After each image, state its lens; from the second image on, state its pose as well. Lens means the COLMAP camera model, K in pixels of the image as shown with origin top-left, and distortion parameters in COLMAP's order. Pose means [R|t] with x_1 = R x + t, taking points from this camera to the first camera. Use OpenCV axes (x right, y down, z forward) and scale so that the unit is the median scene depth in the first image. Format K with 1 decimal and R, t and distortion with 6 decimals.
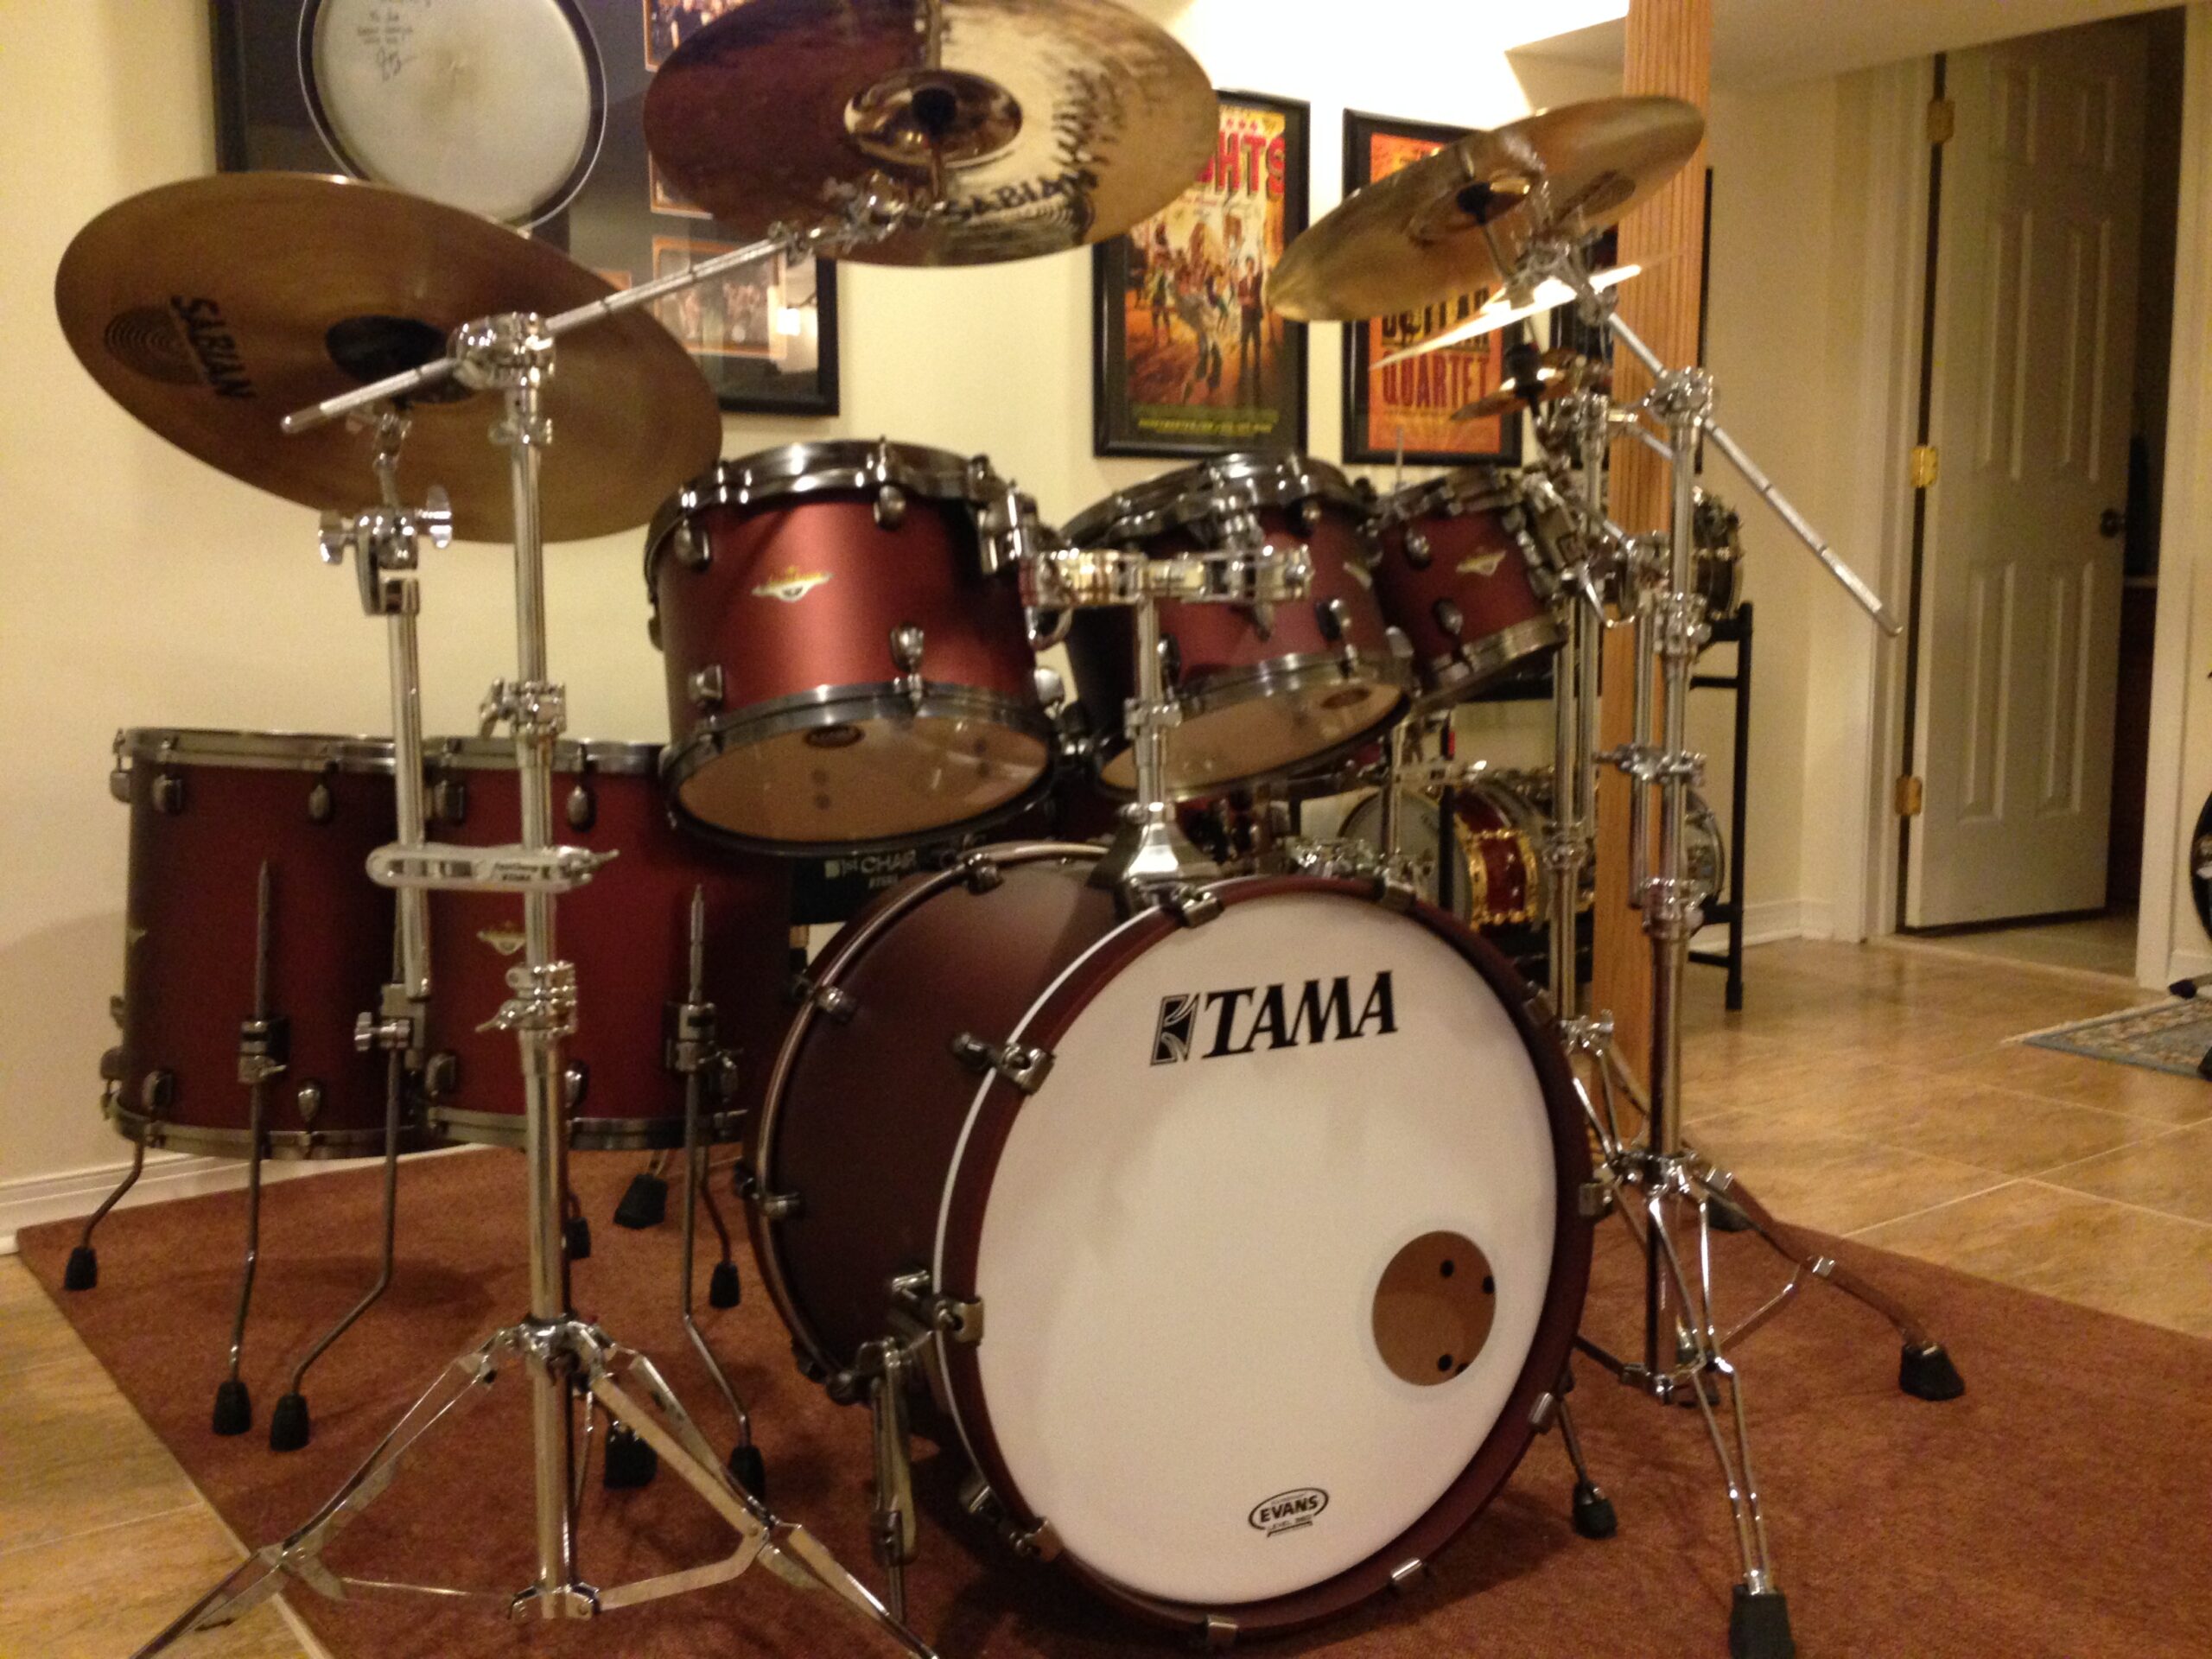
lens RADIAL K [[2107.3, 0, 1106.0], [0, 2107.3, 829.5], [0, 0, 1]] dist [0.041677, -0.009507]
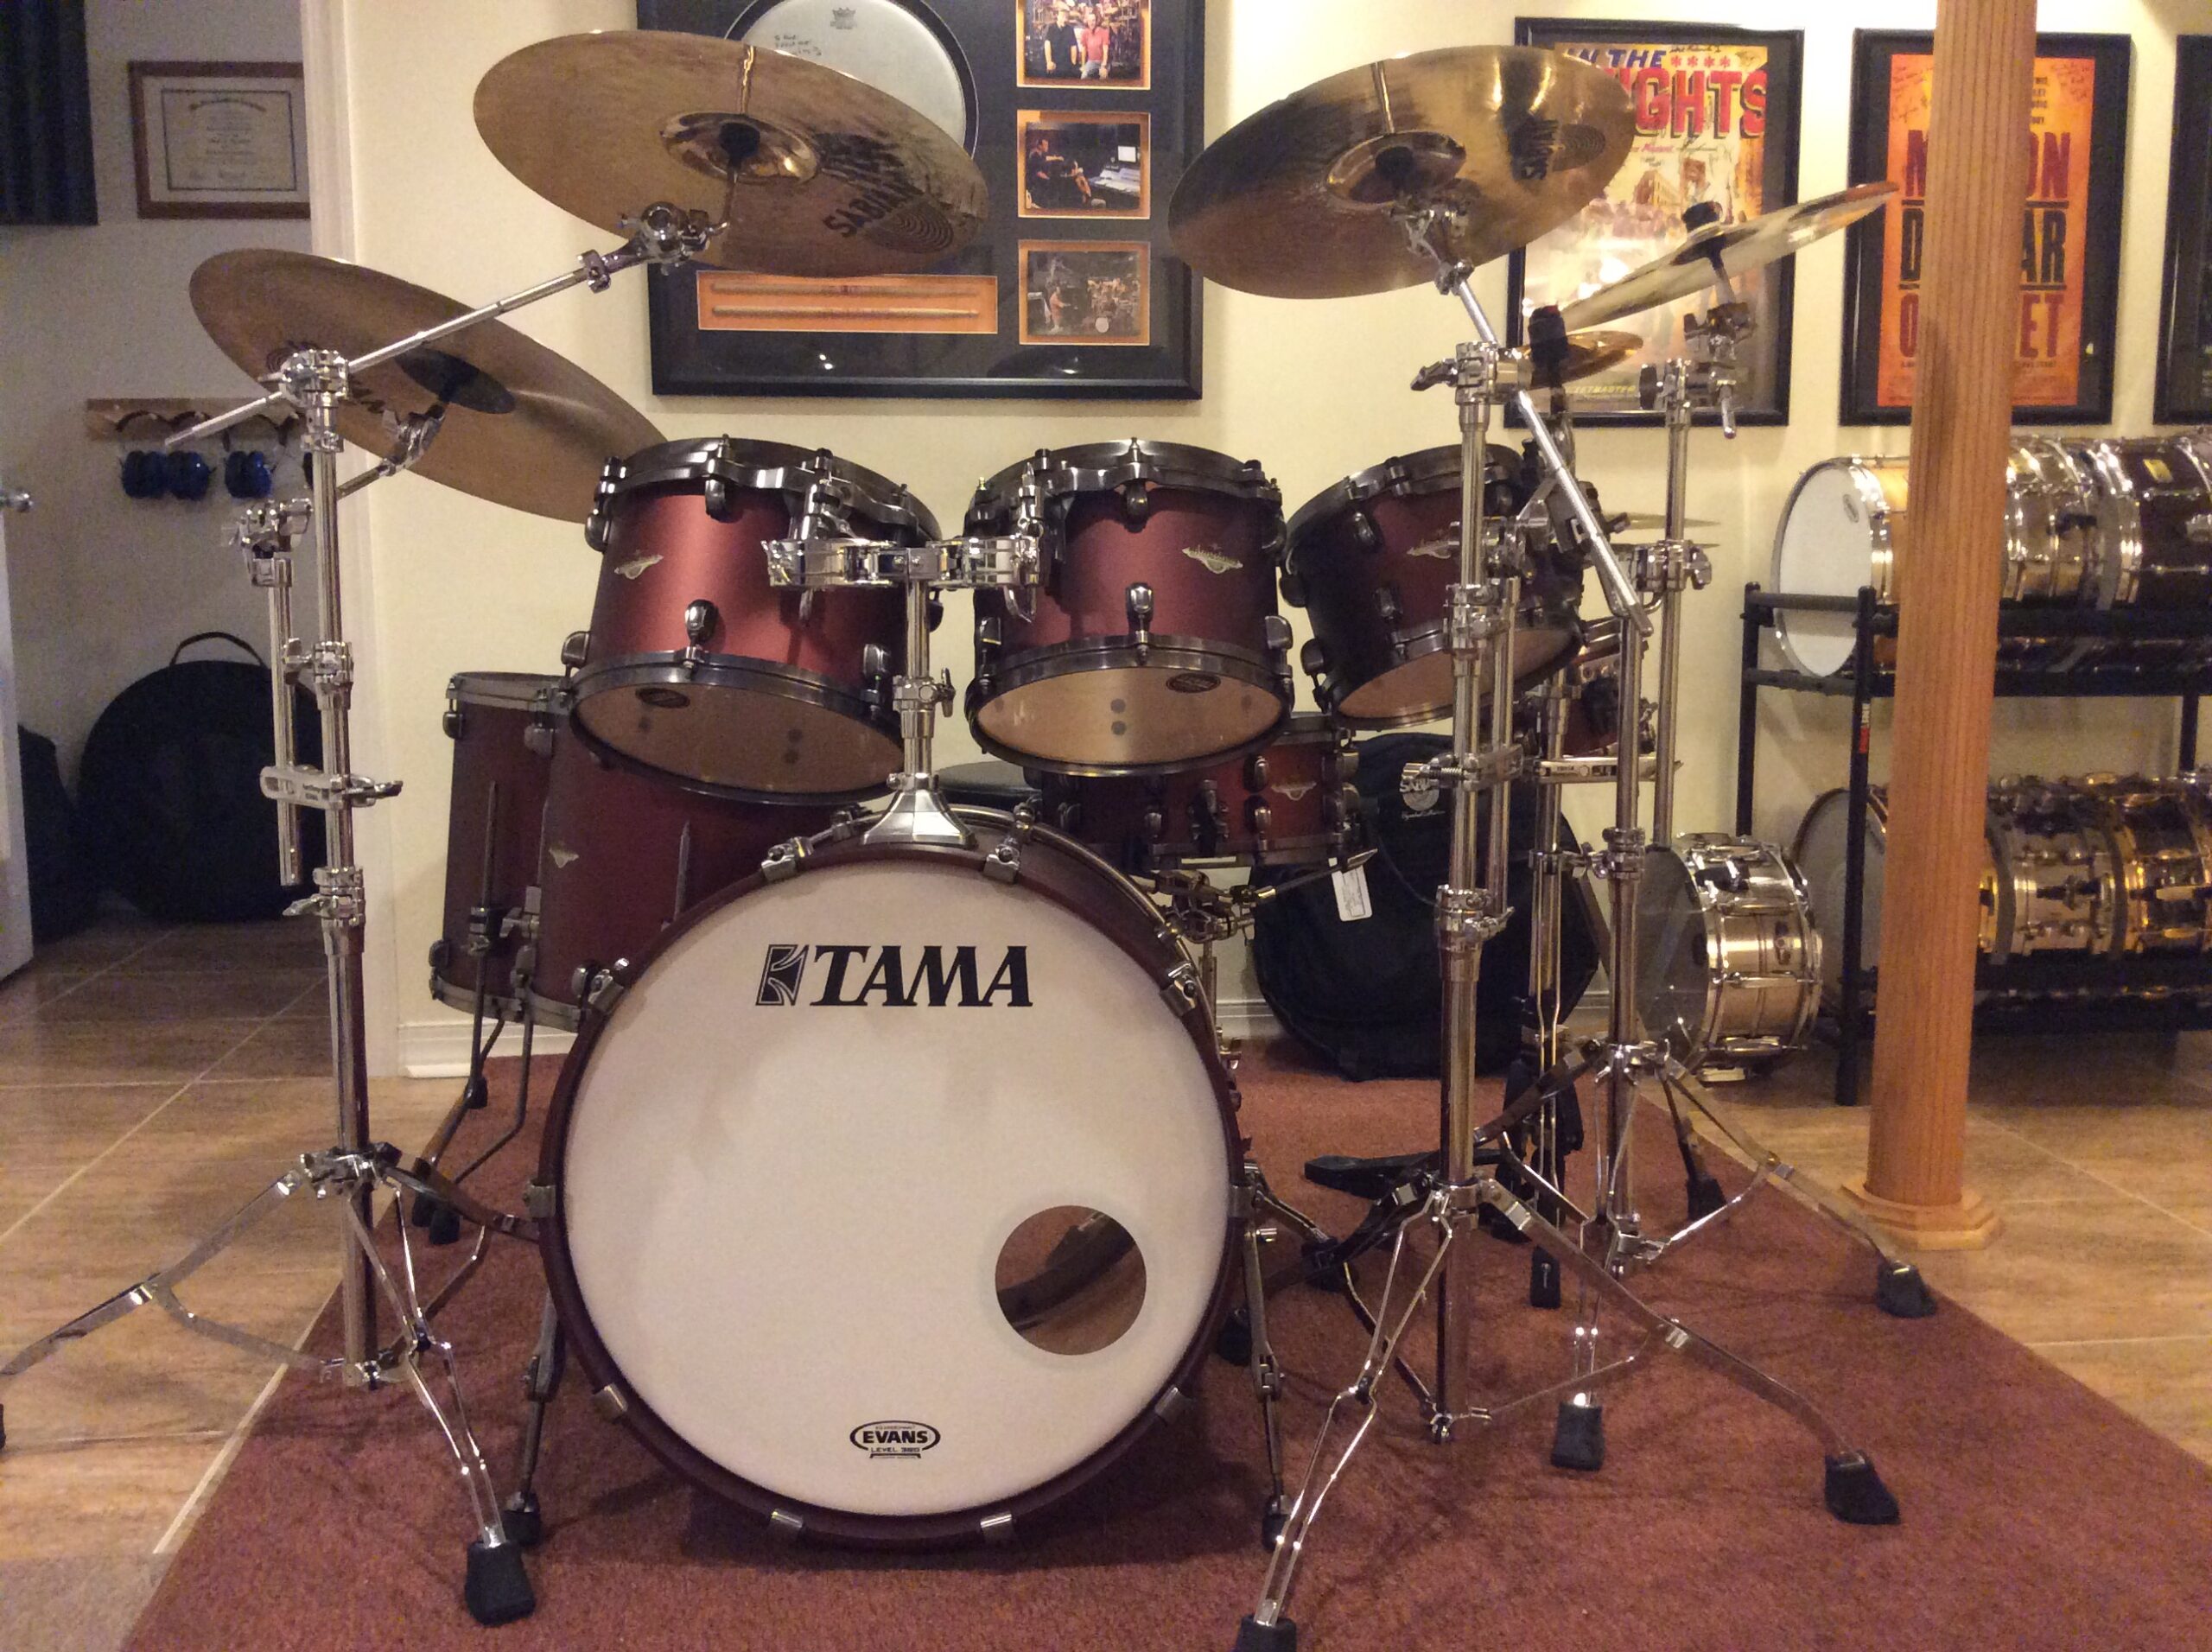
lens RADIAL K [[2145.6, 0, 1106.0], [0, 2145.6, 826.0], [0, 0, 1]] dist [0.066236, -0.225481]
pose [[0.853559, 0.071029, -0.516131, 0.709428], [-0.063303, 0.997462, 0.032581, -0.028386], [0.517136, 0.004863, 0.855890, 0.122161]]
